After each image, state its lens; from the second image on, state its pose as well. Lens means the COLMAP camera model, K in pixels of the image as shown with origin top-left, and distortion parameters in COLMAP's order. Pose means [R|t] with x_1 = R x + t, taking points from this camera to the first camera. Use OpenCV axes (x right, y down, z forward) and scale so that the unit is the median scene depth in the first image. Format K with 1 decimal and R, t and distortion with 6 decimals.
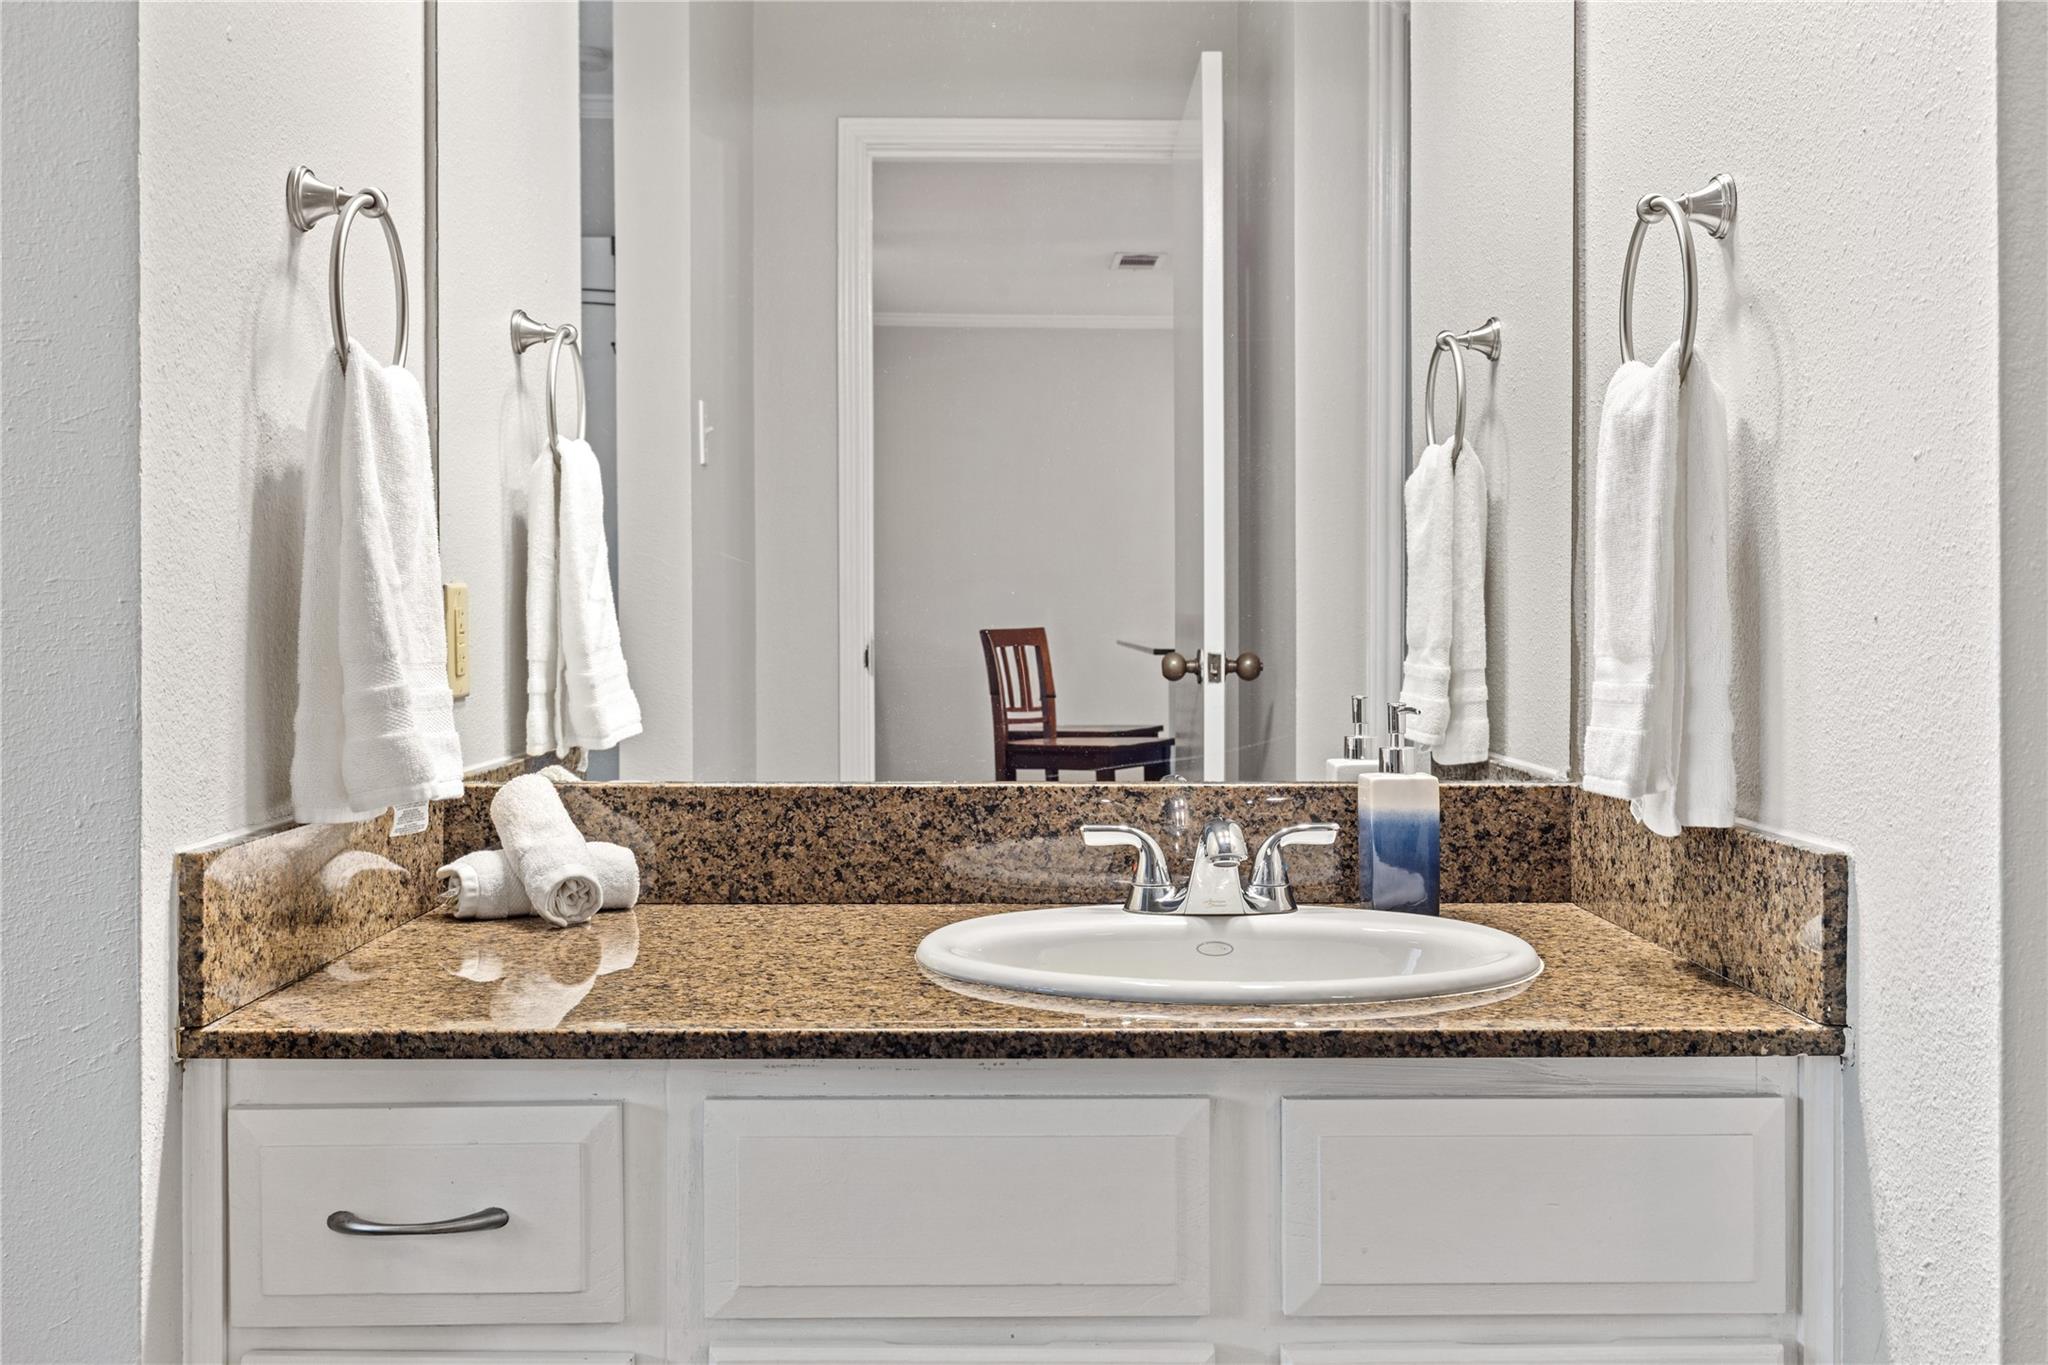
lens RADIAL K [[2002.2, 0, 1024.0], [0, 2002.2, 682.5], [0, 0, 1]] dist [-0.007326, -0.005690]
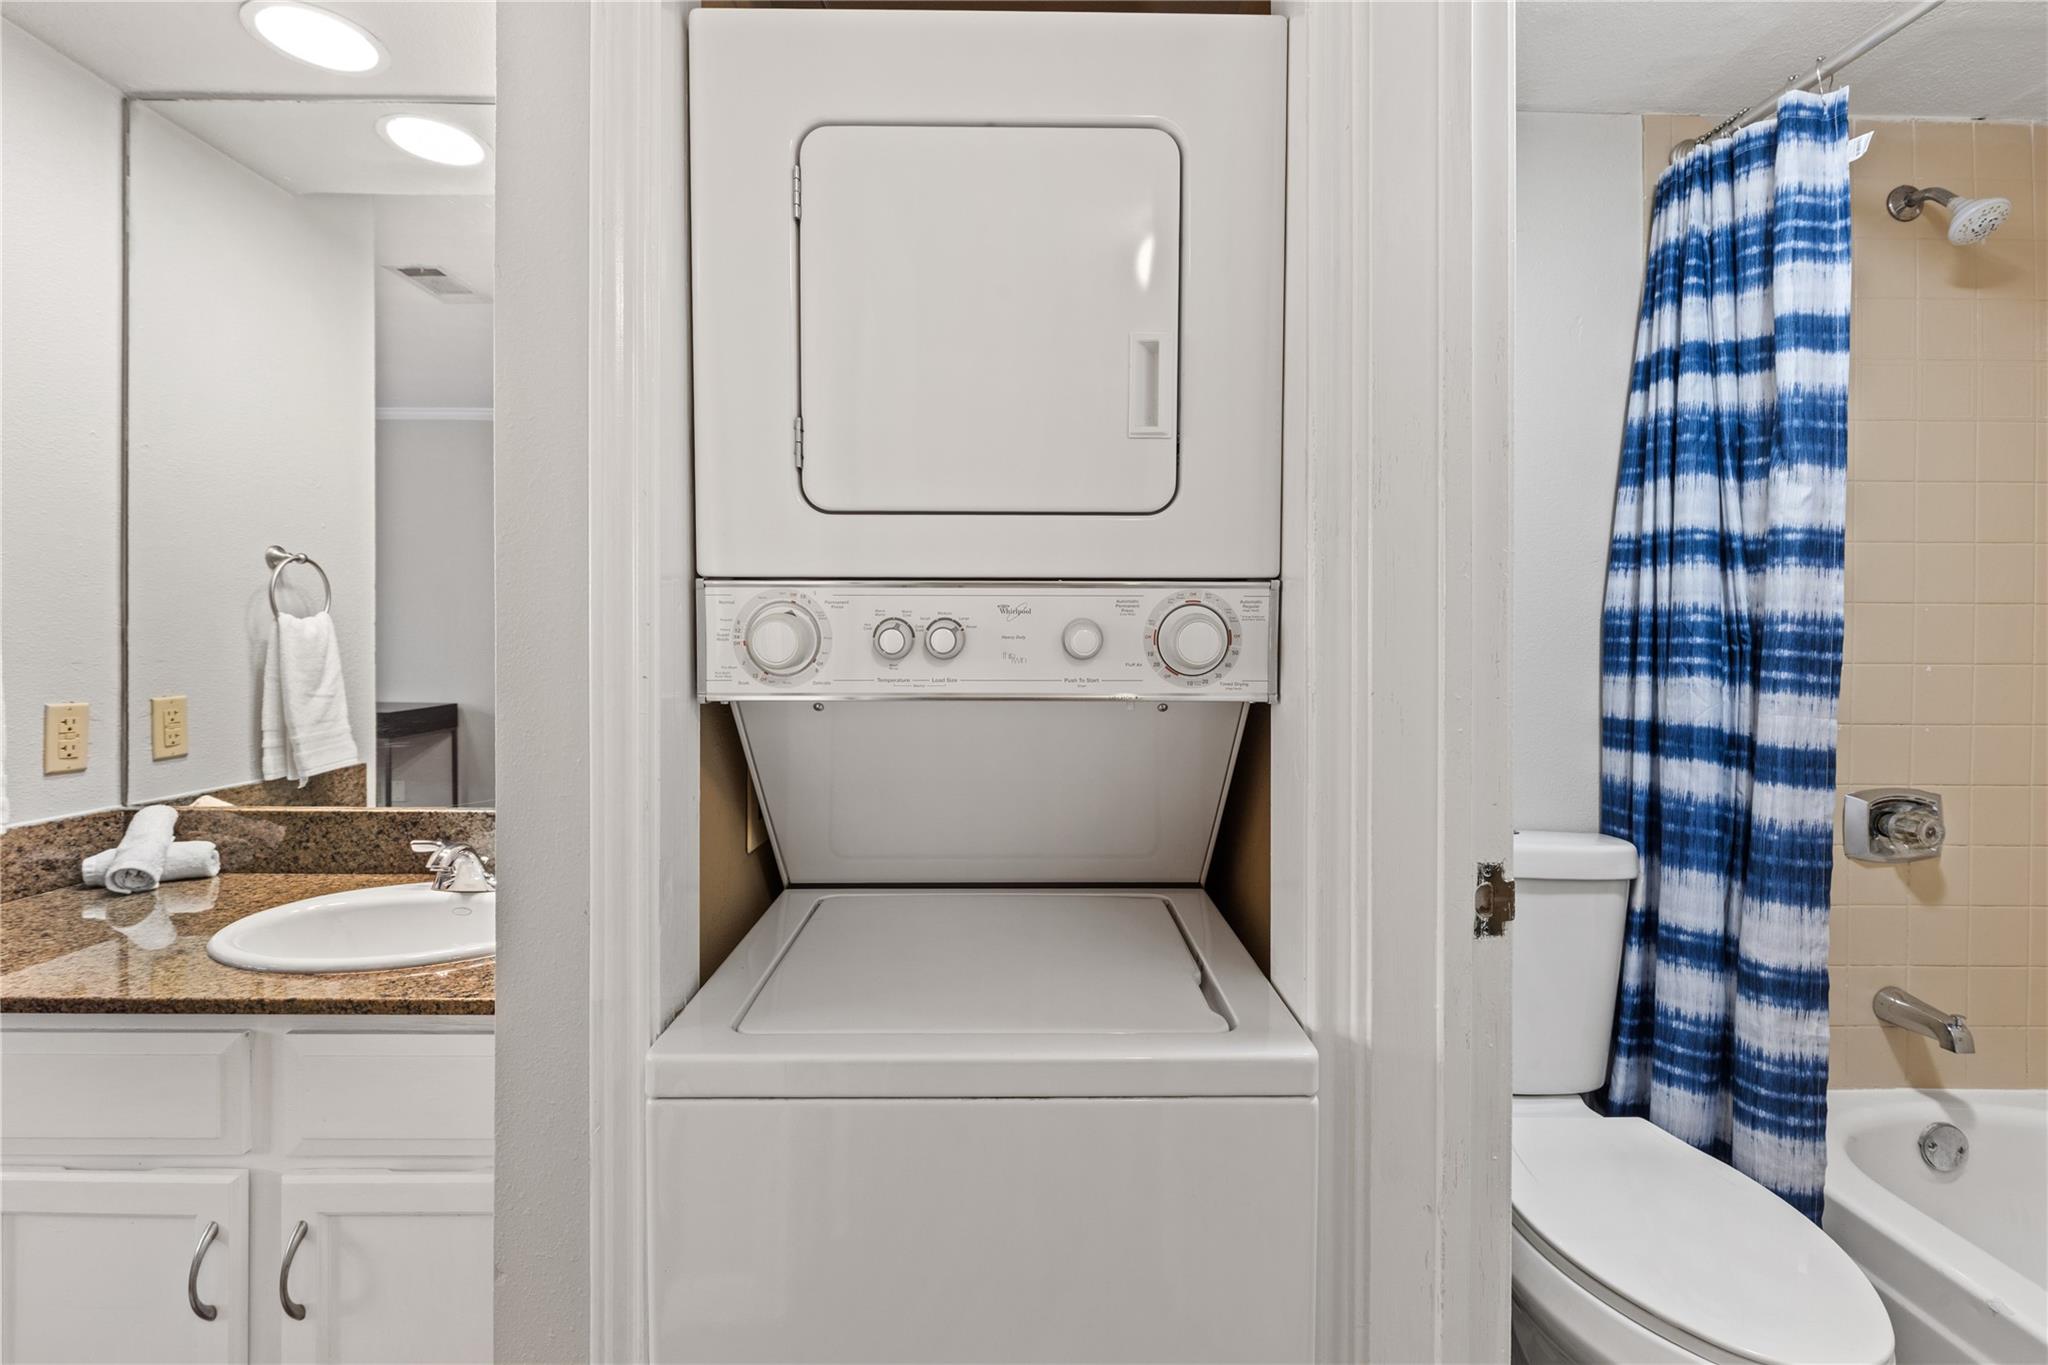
lens RADIAL K [[926.4, 0, 1022.5], [0, 926.4, 669.8], [0, 0, 1]] dist [0.000827, -0.001549]
pose [[0.999960, 0.007239, 0.005310, 0.564032], [-0.007206, 0.999954, -0.006253, -0.082515], [-0.005355, 0.006215, 0.999966, 0.126257]]
